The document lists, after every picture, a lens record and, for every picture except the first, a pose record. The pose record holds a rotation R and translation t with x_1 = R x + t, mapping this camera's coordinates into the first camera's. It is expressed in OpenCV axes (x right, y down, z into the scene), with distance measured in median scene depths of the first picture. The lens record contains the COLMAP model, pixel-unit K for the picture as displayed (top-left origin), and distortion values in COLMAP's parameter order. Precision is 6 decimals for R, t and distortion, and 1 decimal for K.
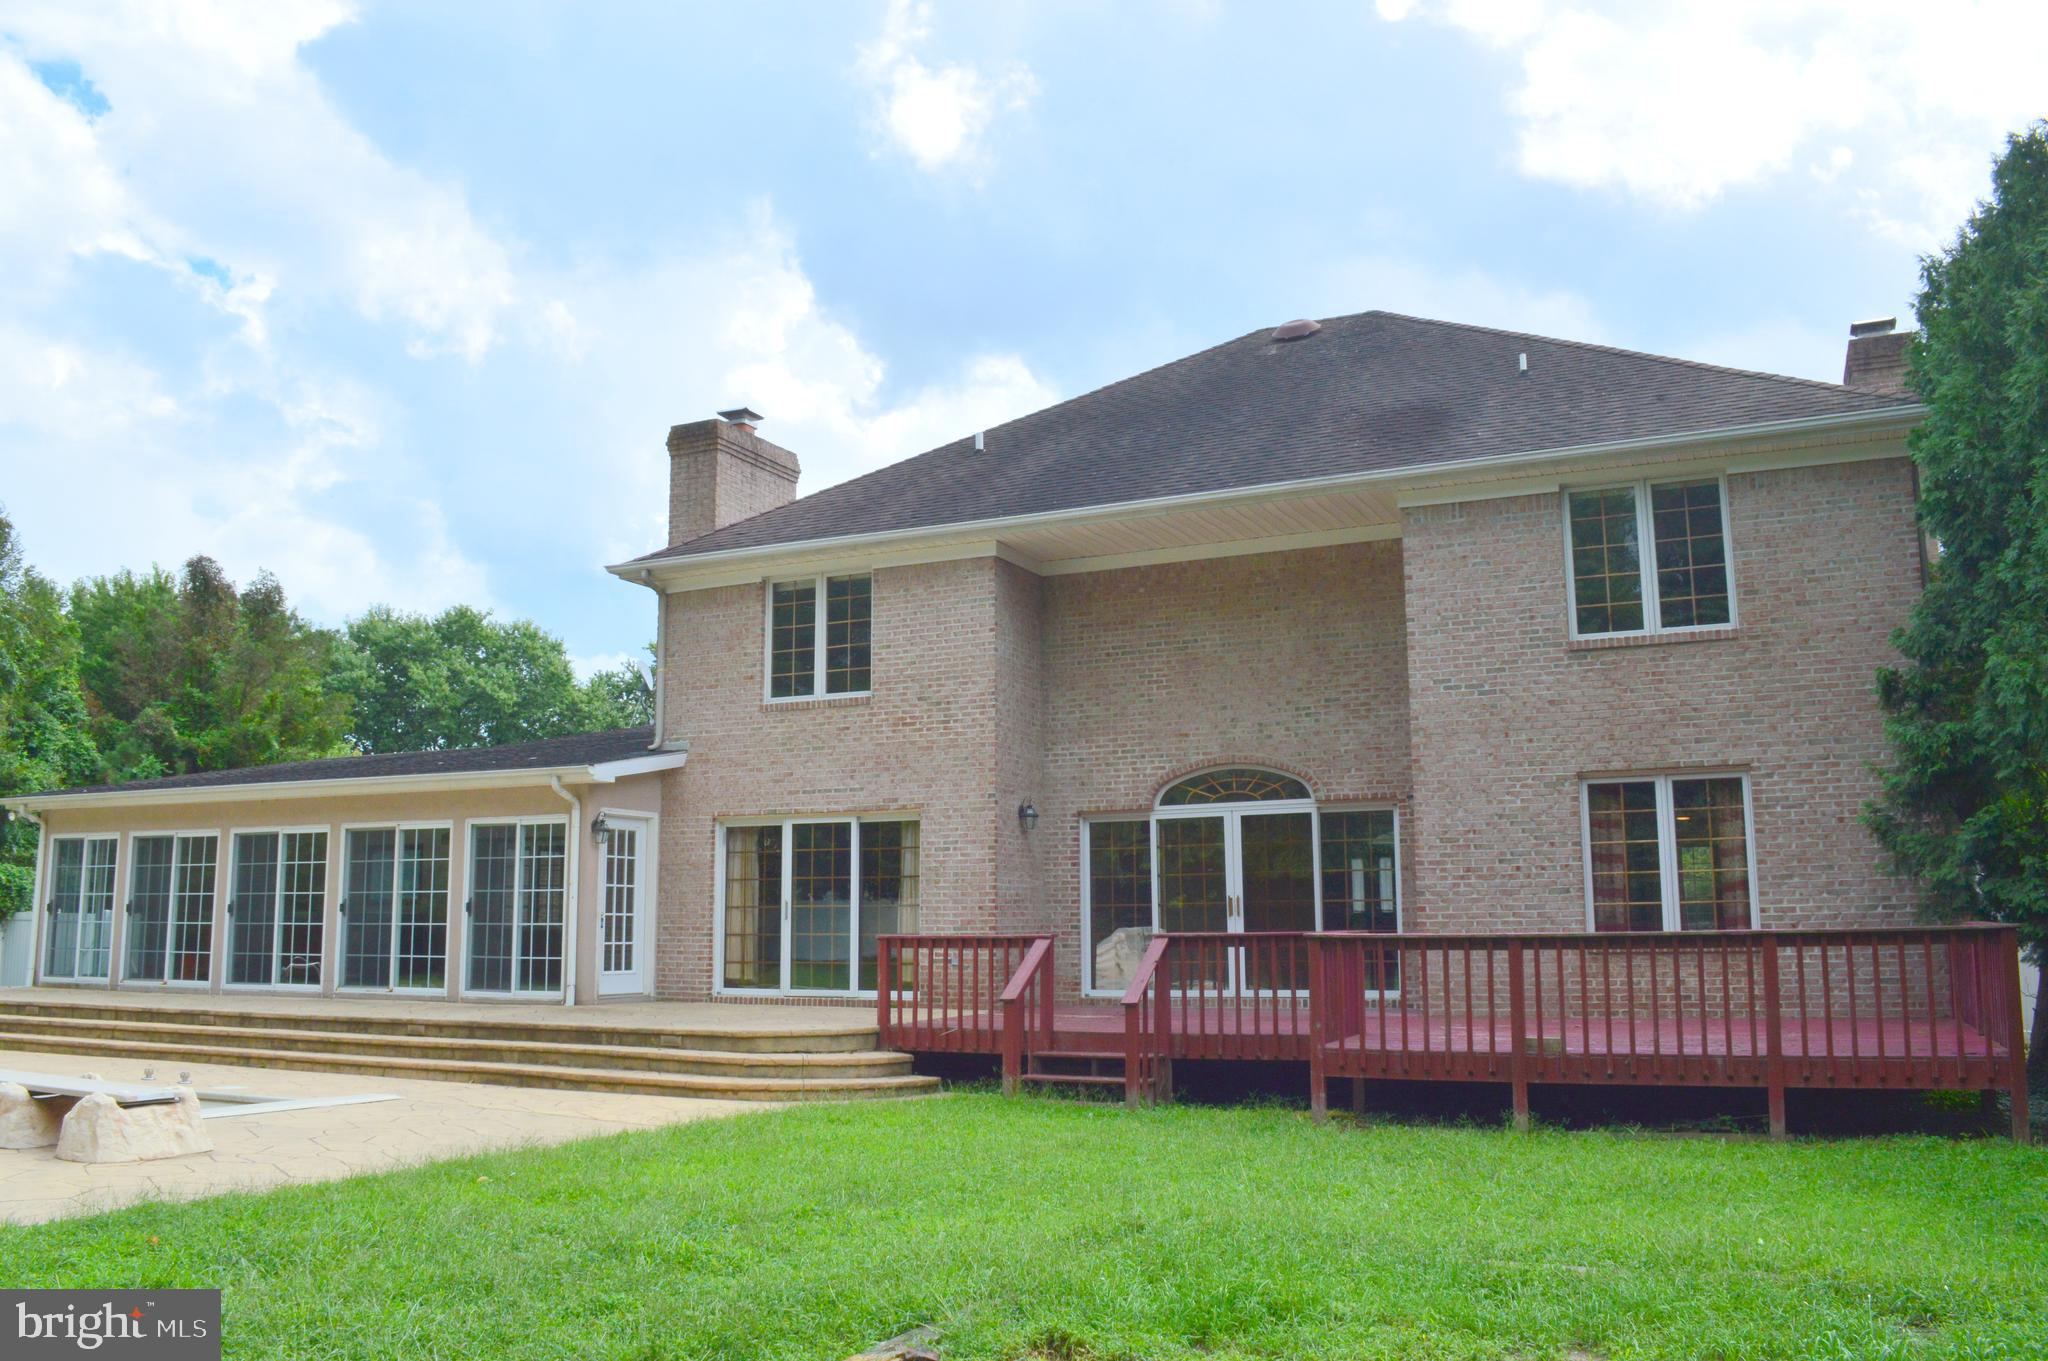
lens RADIAL K [[1601.6, 0, 1024.0], [0, 1601.6, 680.5], [0, 0, 1]] dist [-0.010684, 0.001574]
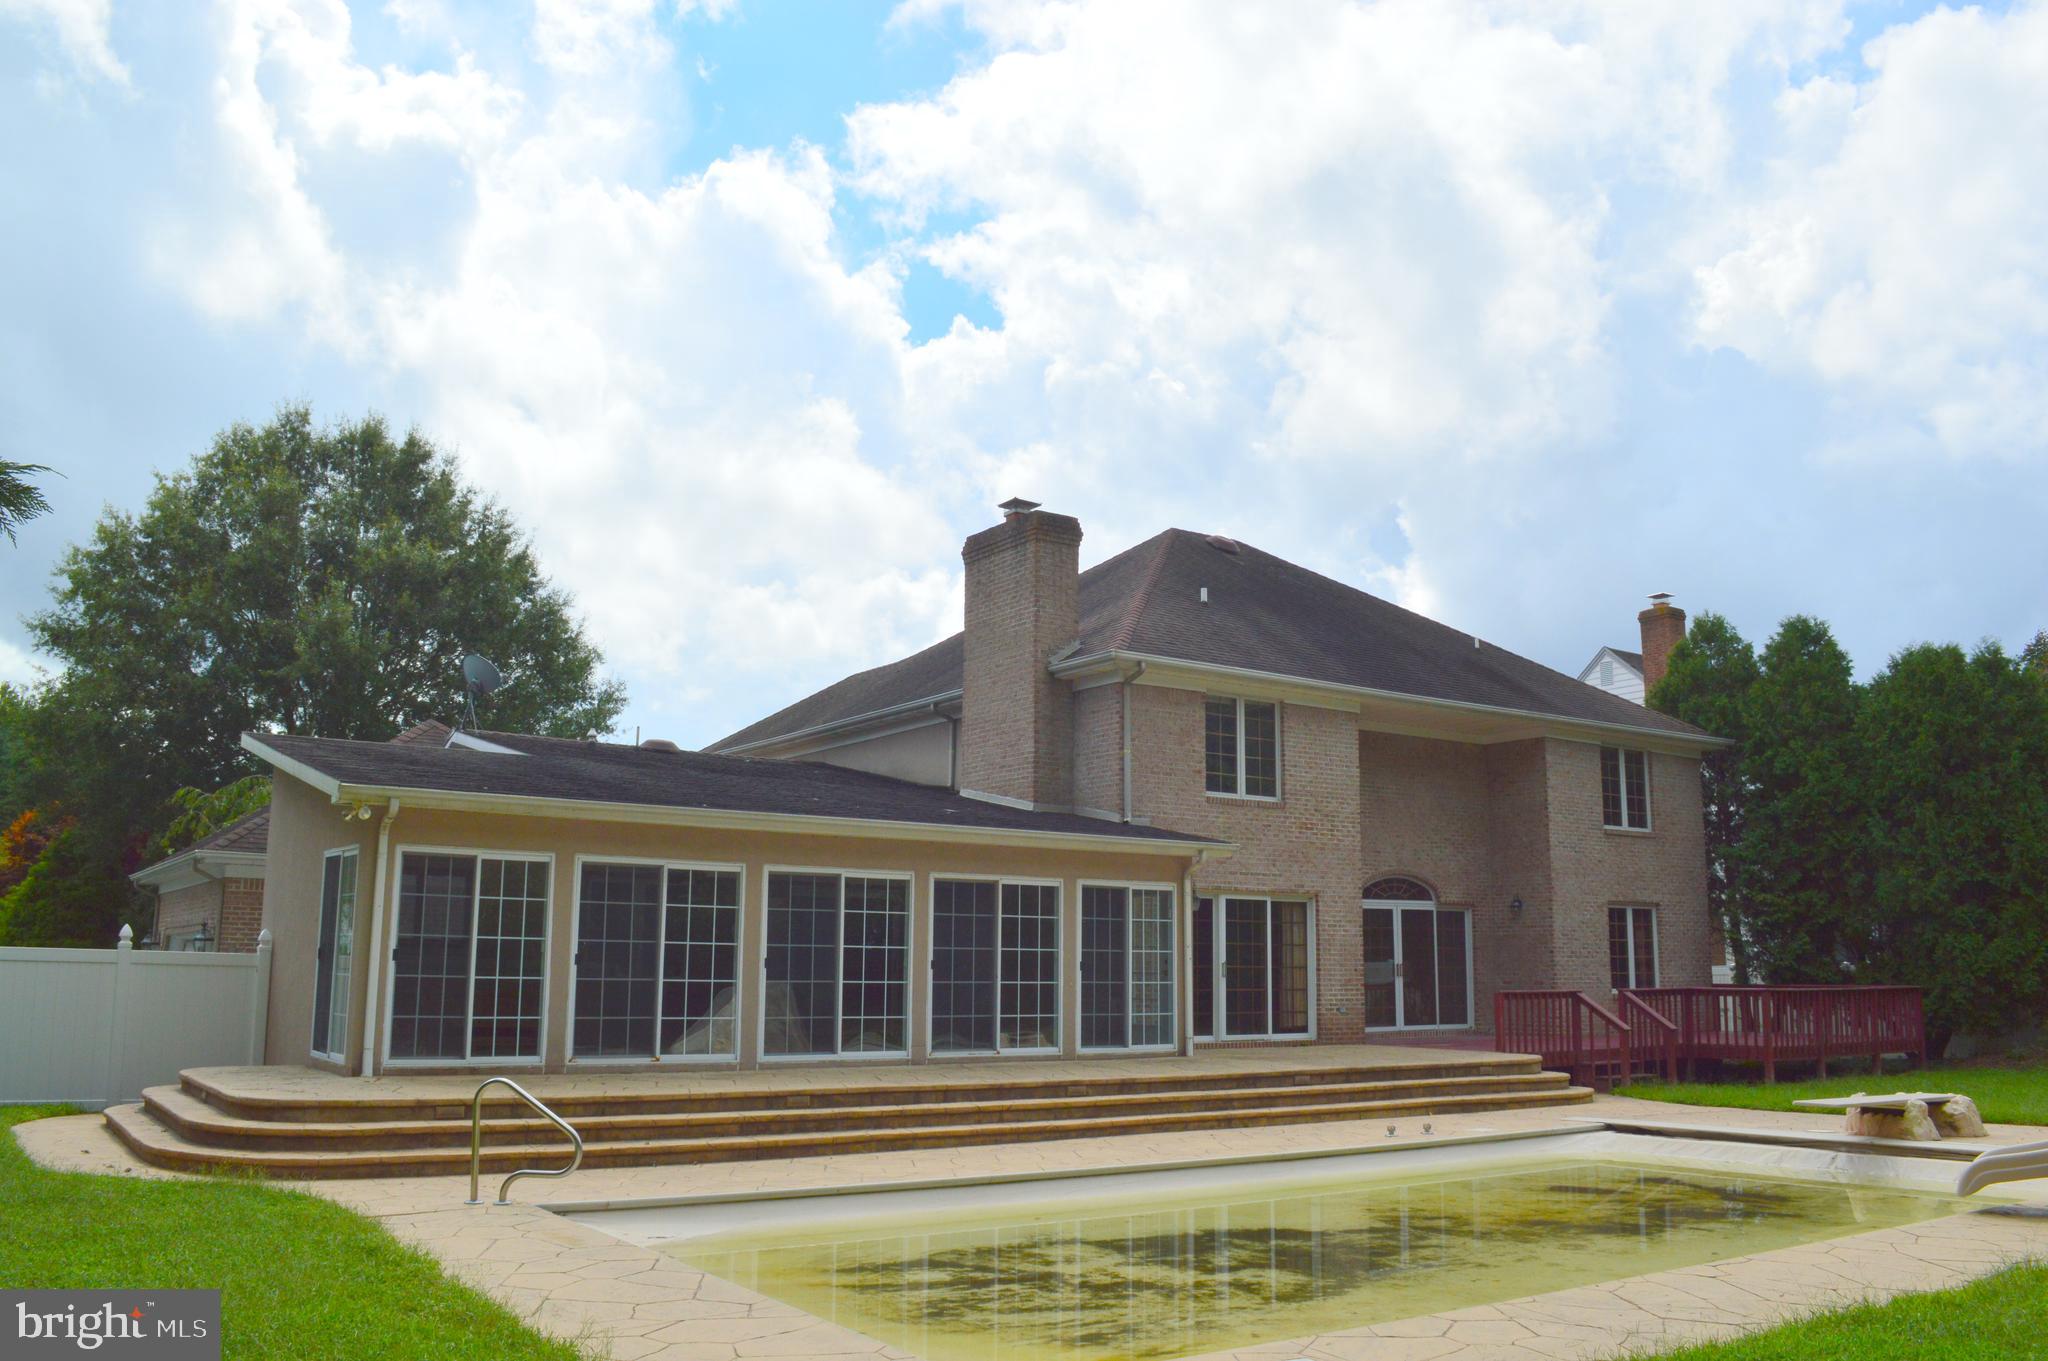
lens RADIAL K [[1601.6, 0, 1024.0], [0, 1601.6, 680.5], [0, 0, 1]] dist [-0.010684, 0.001574]
pose [[0.491359, 0.159688, 0.856192, -1.278102], [-0.138386, 0.984874, -0.104270, 0.074053], [-0.859893, -0.067251, 0.506026, 0.527313]]
